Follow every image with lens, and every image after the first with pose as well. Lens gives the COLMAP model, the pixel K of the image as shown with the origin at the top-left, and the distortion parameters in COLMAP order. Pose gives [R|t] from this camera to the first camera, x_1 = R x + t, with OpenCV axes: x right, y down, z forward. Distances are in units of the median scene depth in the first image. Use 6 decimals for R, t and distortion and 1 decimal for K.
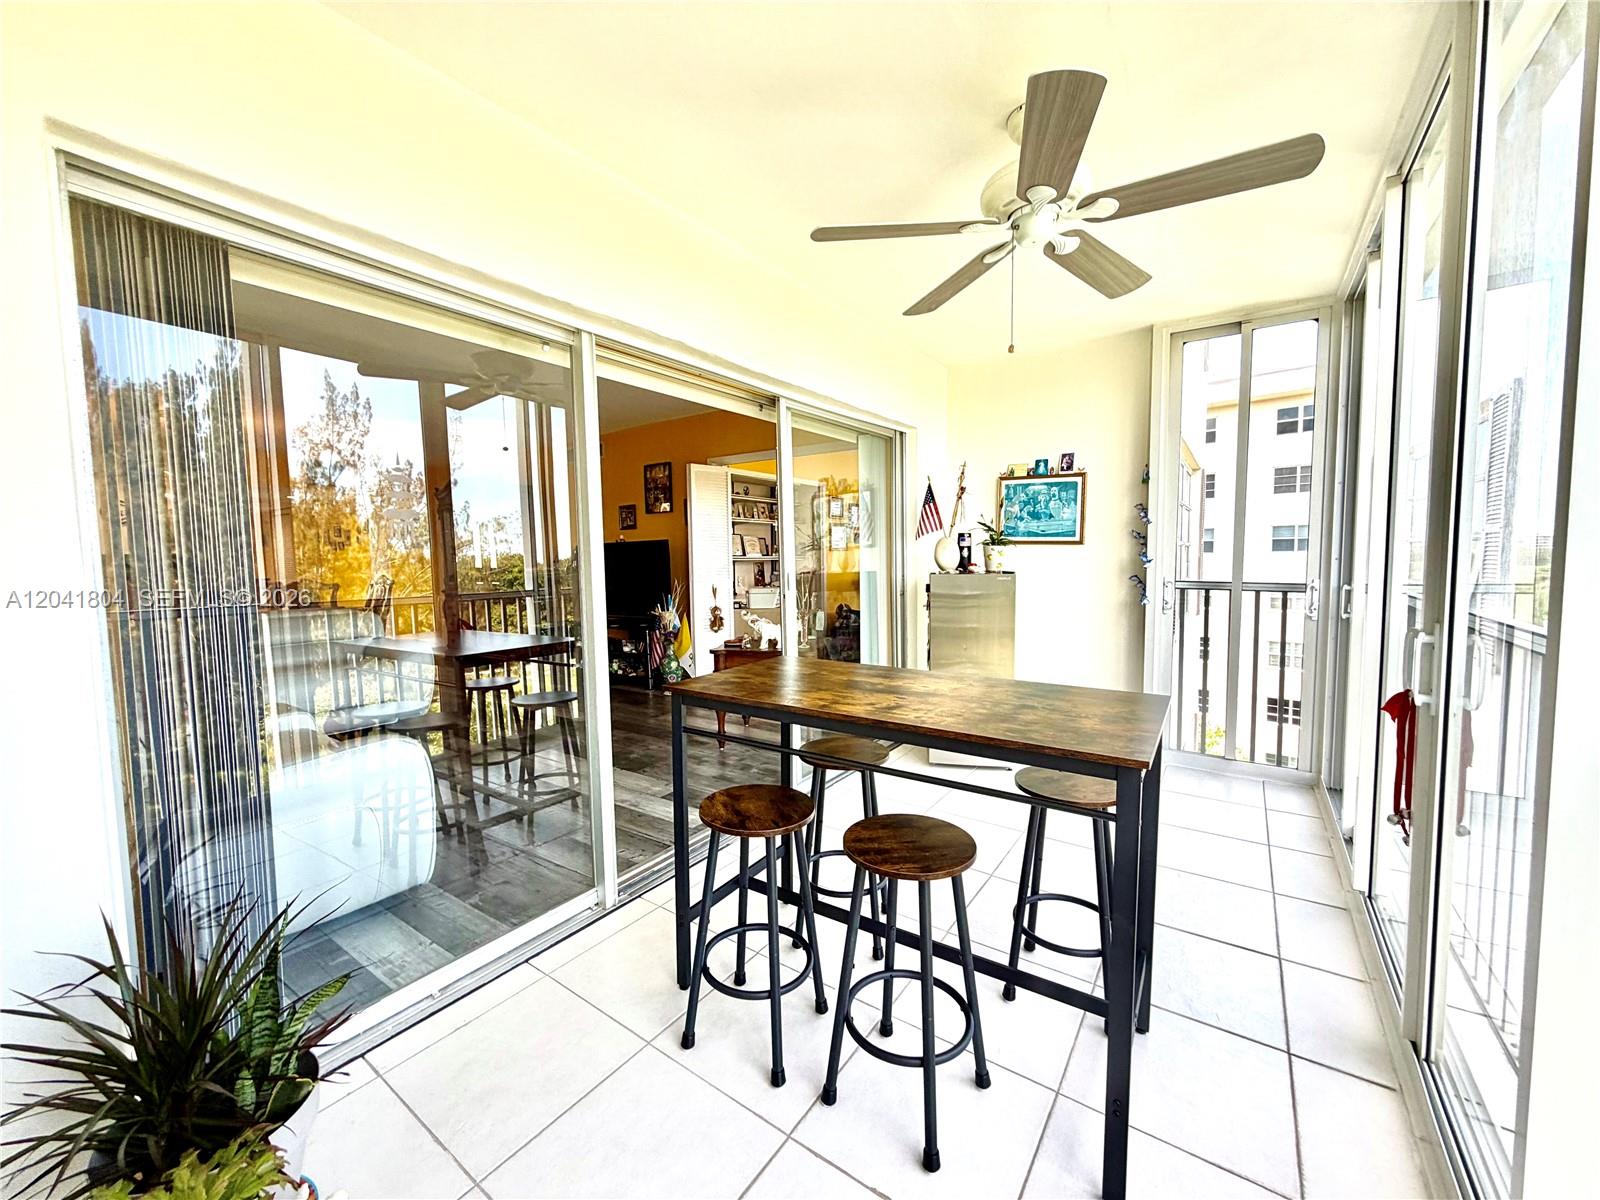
lens RADIAL K [[636.6, 0, 794.4], [0, 636.6, 599.7], [0, 0, 1]] dist [0.002574, -0.000373]
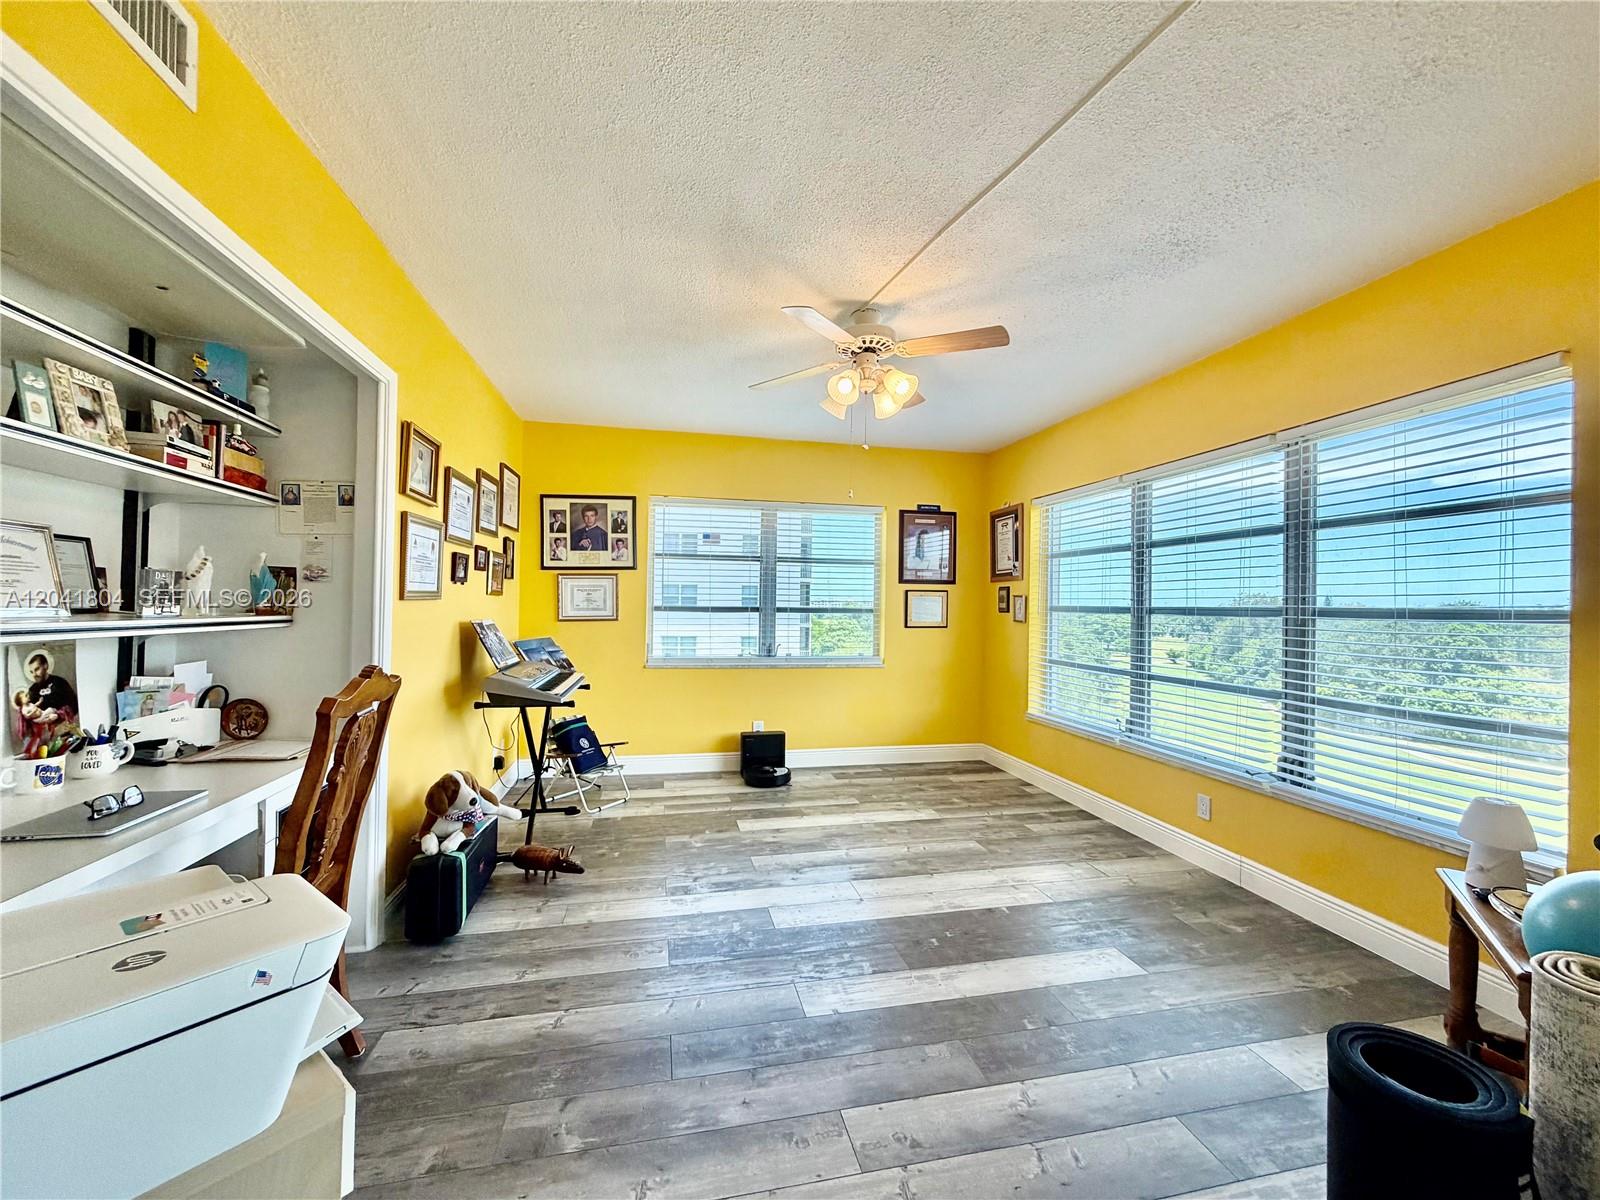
lens RADIAL K [[636.6, 0, 797.0], [0, 636.6, 600.6], [0, 0, 1]] dist [0.002574, -0.000373]
pose [[0.674191, 0.031077, 0.737903, -0.055412], [0.026652, 0.997440, -0.066358, -0.066721], [-0.738076, 0.064404, 0.671637, 0.841677]]
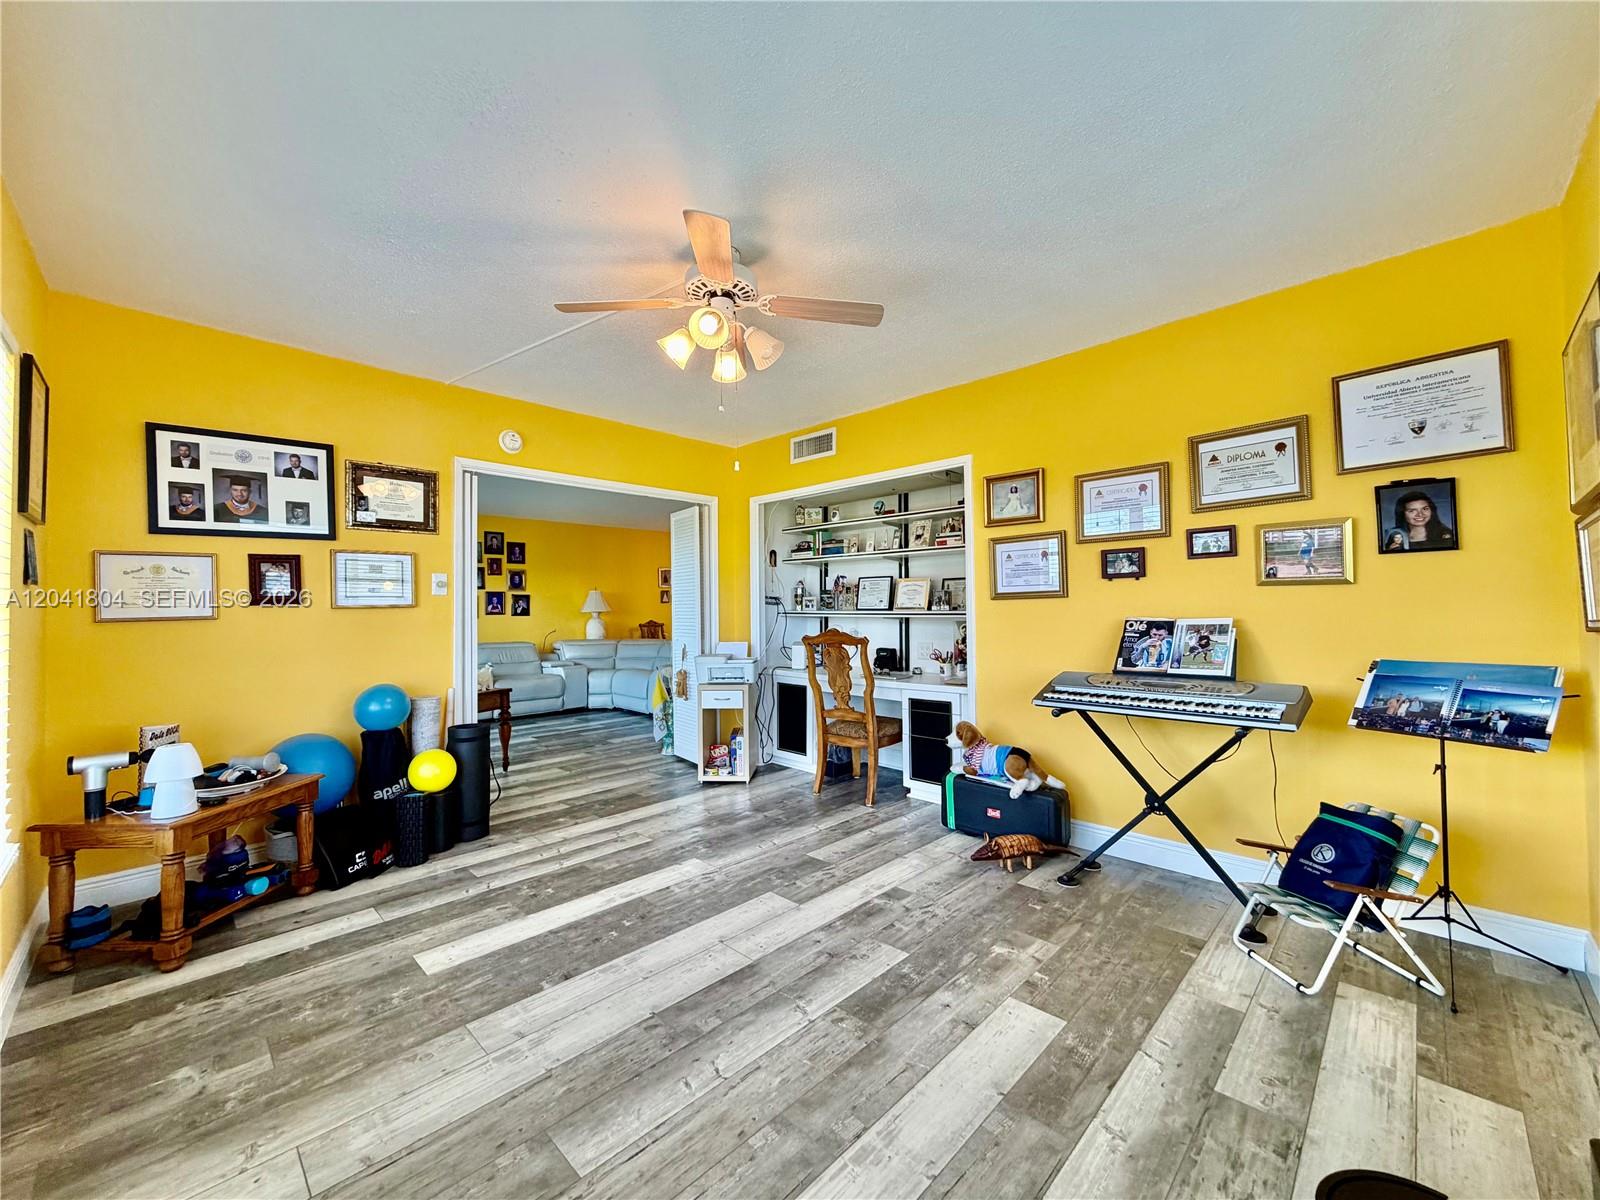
lens RADIAL K [[636.6, 0, 793.7], [0, 636.6, 598.1], [0, 0, 1]] dist [0.002574, -0.000373]
pose [[-0.162479, -0.003838, -0.986705, 0.668660], [-0.058933, 0.998245, 0.005822, -0.094543], [0.984951, 0.059095, -0.162420, 1.208197]]
